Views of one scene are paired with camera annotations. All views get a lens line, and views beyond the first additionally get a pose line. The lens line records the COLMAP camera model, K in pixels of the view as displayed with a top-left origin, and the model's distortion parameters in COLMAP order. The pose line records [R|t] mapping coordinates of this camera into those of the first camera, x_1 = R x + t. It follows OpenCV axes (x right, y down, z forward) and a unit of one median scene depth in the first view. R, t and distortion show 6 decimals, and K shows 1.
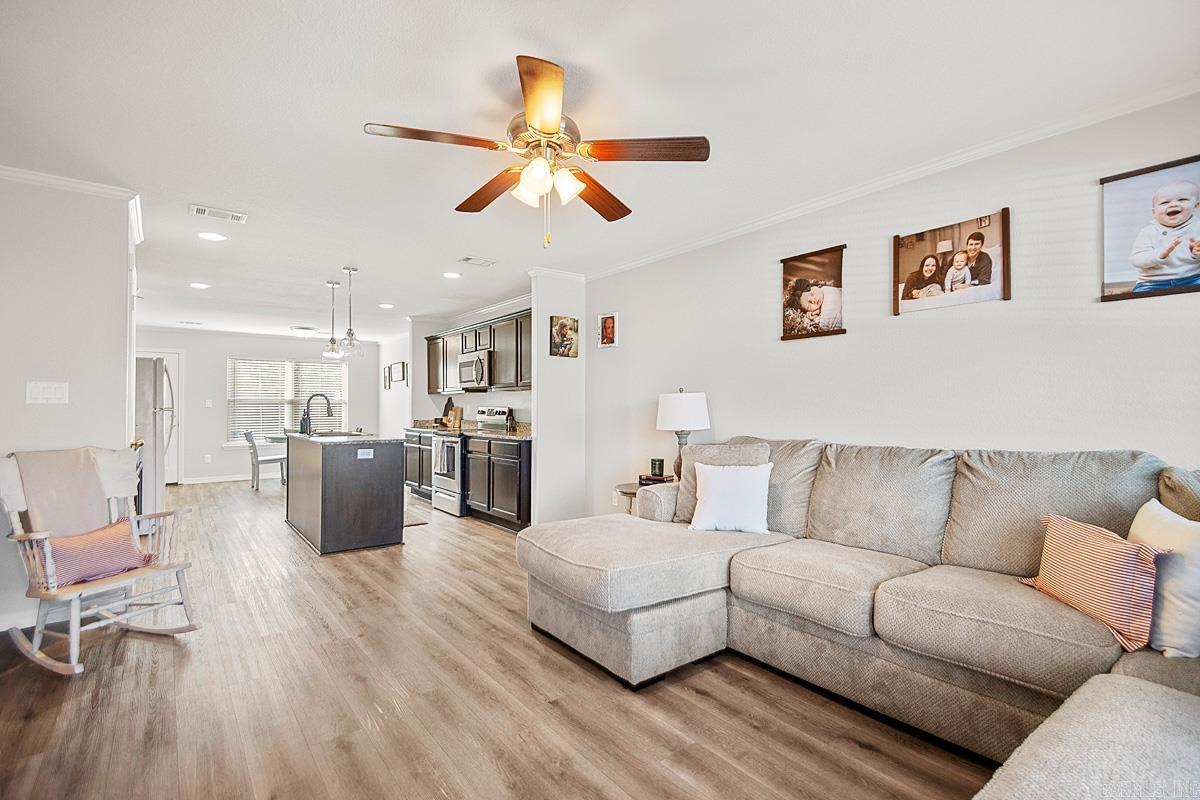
lens RADIAL K [[579.0, 0, 630.3], [0, 579.0, 400.2], [0, 0, 1]] dist [0.013583, -0.000121]
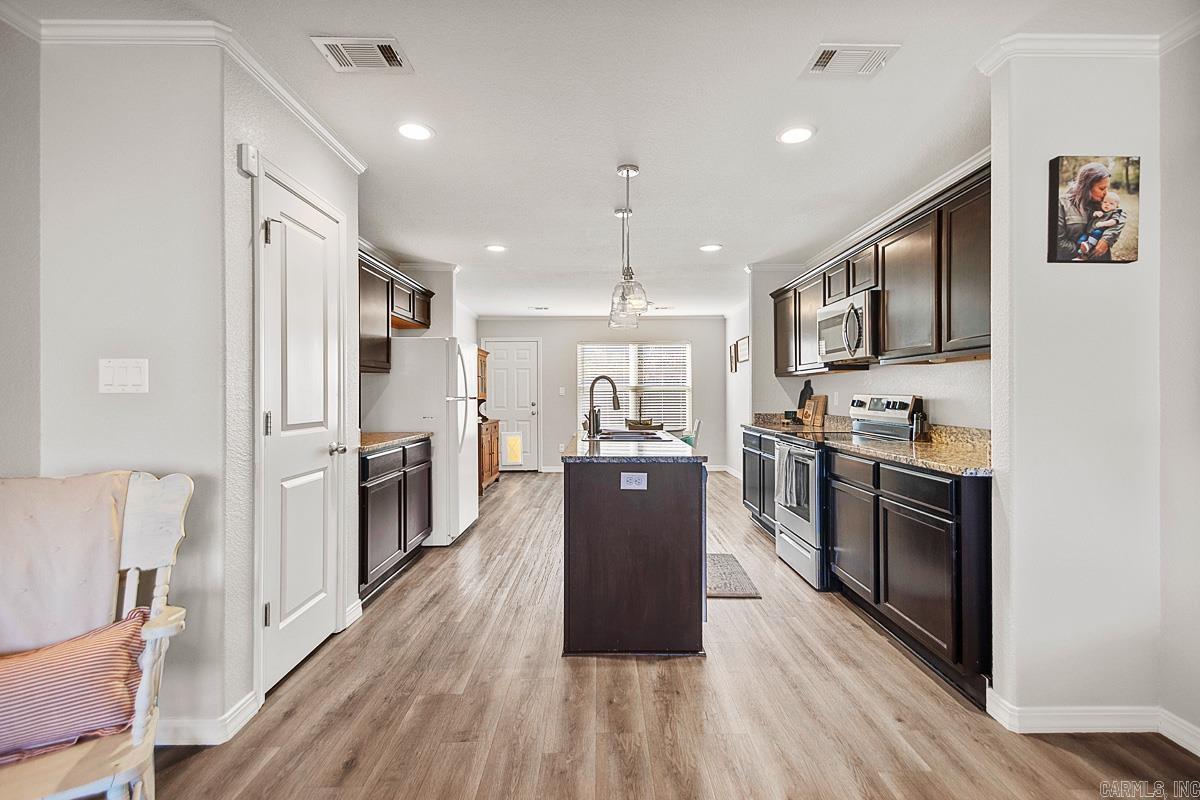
lens RADIAL K [[565.0, 0, 600.3], [0, 565.0, 395.1], [0, 0, 1]] dist [0.023417, -0.000400]
pose [[0.779027, -0.001653, -0.626988, -0.120592], [0.010828, 0.999883, 0.010818, 0.003787], [0.626896, -0.015216, 0.778954, 0.468391]]
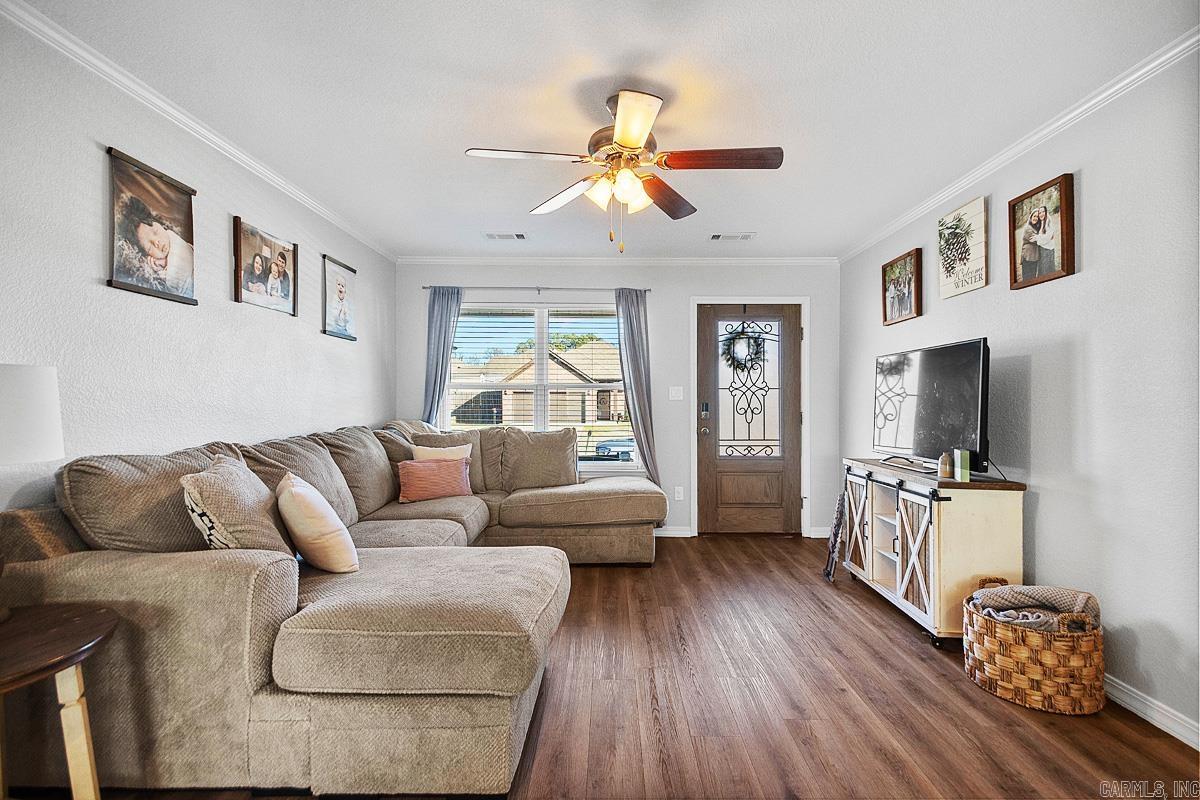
lens RADIAL K [[554.6, 0, 598.0], [0, 554.6, 404.8], [0, 0, 1]] dist [0.008494, -0.000473]
pose [[-0.764651, -0.004379, 0.644430, -0.311454], [-0.008293, 0.999961, -0.003044, 0.008850], [-0.644392, -0.007672, -0.764657, 0.730243]]
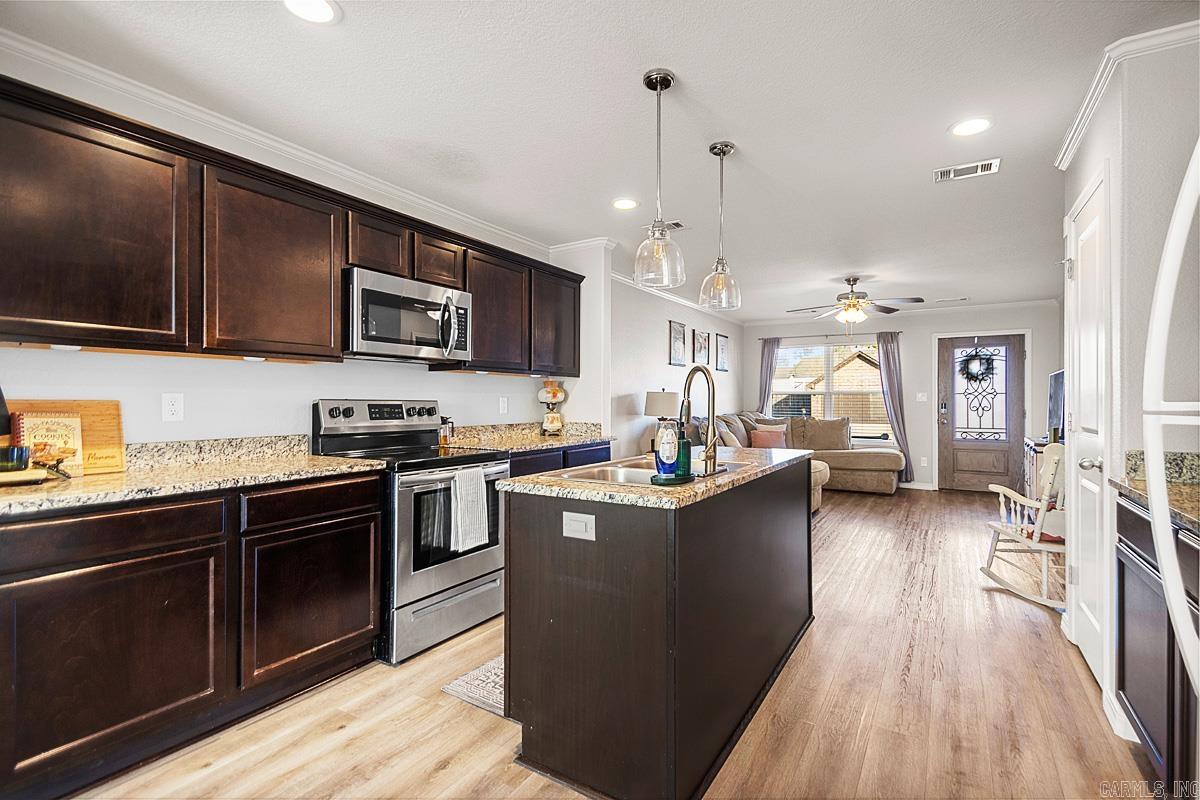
lens RADIAL K [[551.8, 0, 614.2], [0, 551.8, 402.4], [0, 0, 1]] dist [0.040859, -0.019554]
pose [[-0.347814, -0.001445, 0.937563, -0.844746], [-0.013254, 0.999906, -0.003376, 0.015048], [-0.937470, -0.013601, -0.347800, 1.149867]]
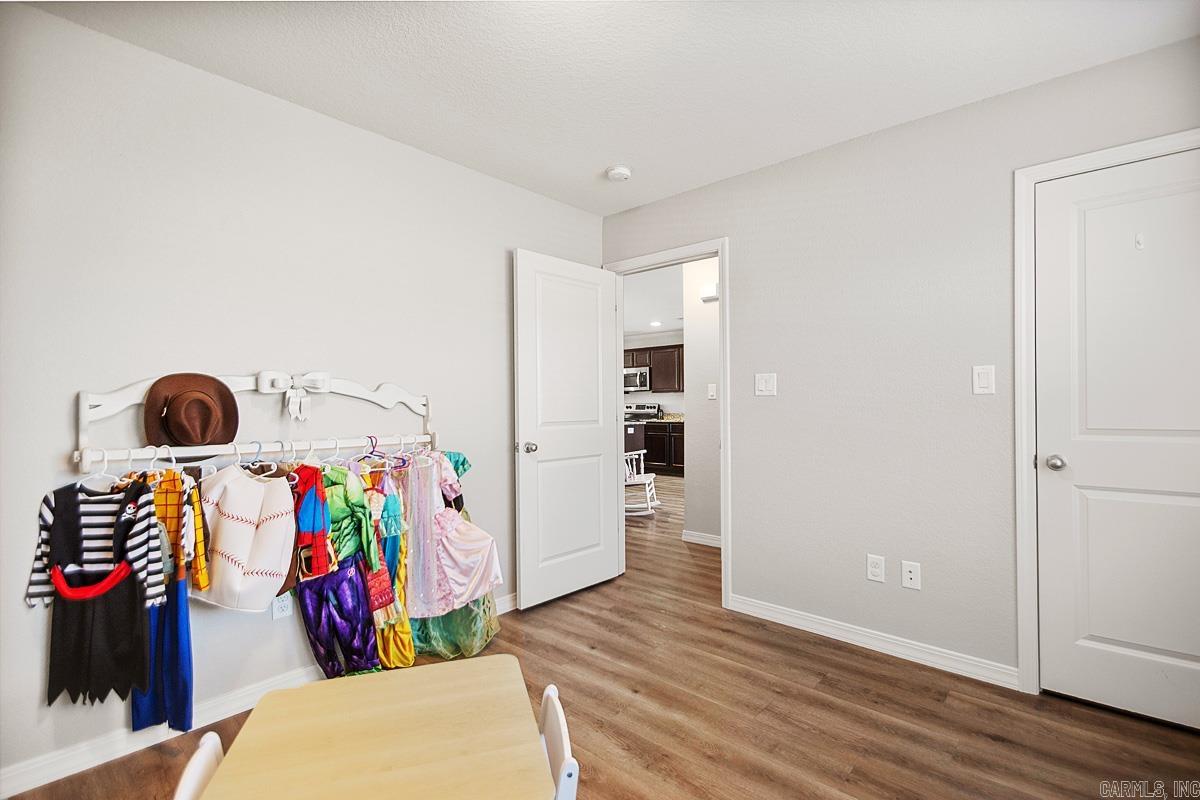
lens RADIAL K [[569.6, 0, 606.0], [0, 569.6, 398.4], [0, 0, 1]] dist [0.040605, -0.021816]
pose [[0.986869, -0.003631, 0.161483, -0.666957], [0.002894, 0.999984, 0.004796, -0.011140], [-0.161498, -0.004266, 0.986864, -0.544947]]
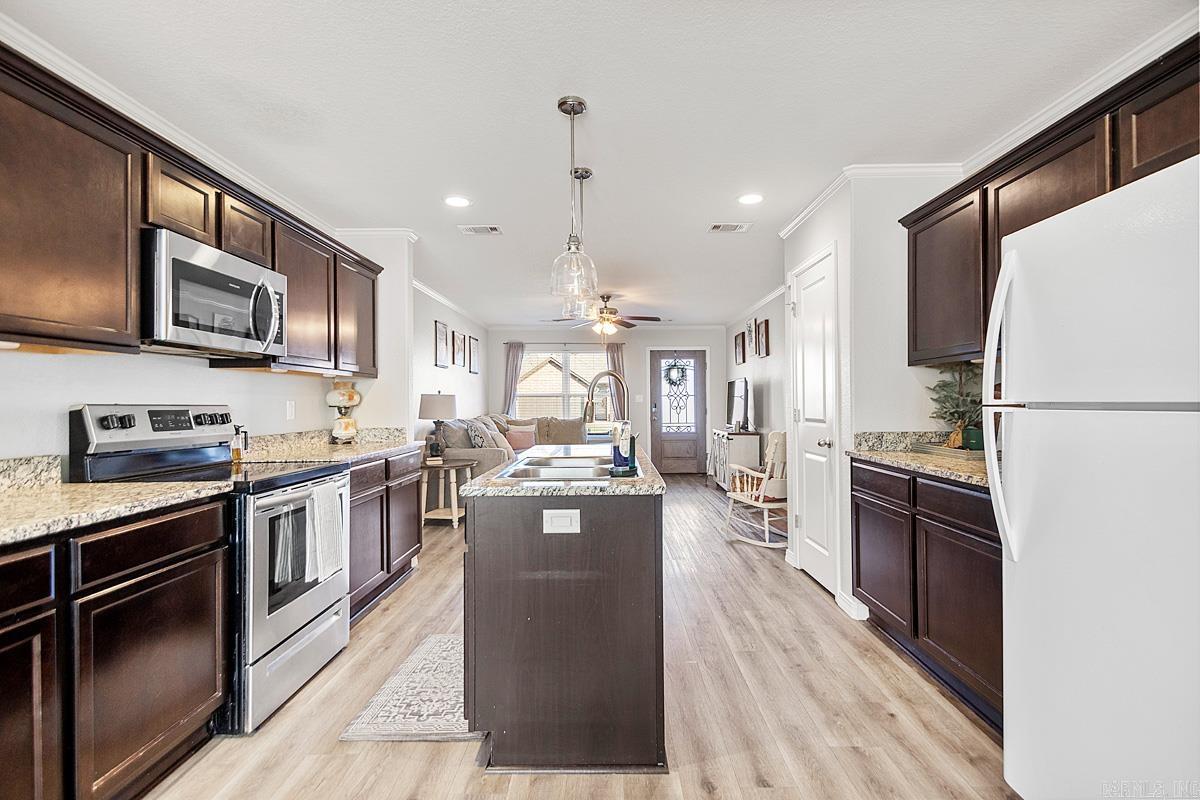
lens RADIAL K [[551.8, 0, 614.2], [0, 551.8, 402.4], [0, 0, 1]] dist [0.040859, -0.019554]
pose [[-0.785974, 0.007659, 0.618212, -0.777458], [0.000819, 0.999935, -0.011347, 0.017039], [-0.618259, -0.008412, -0.785930, 1.289660]]
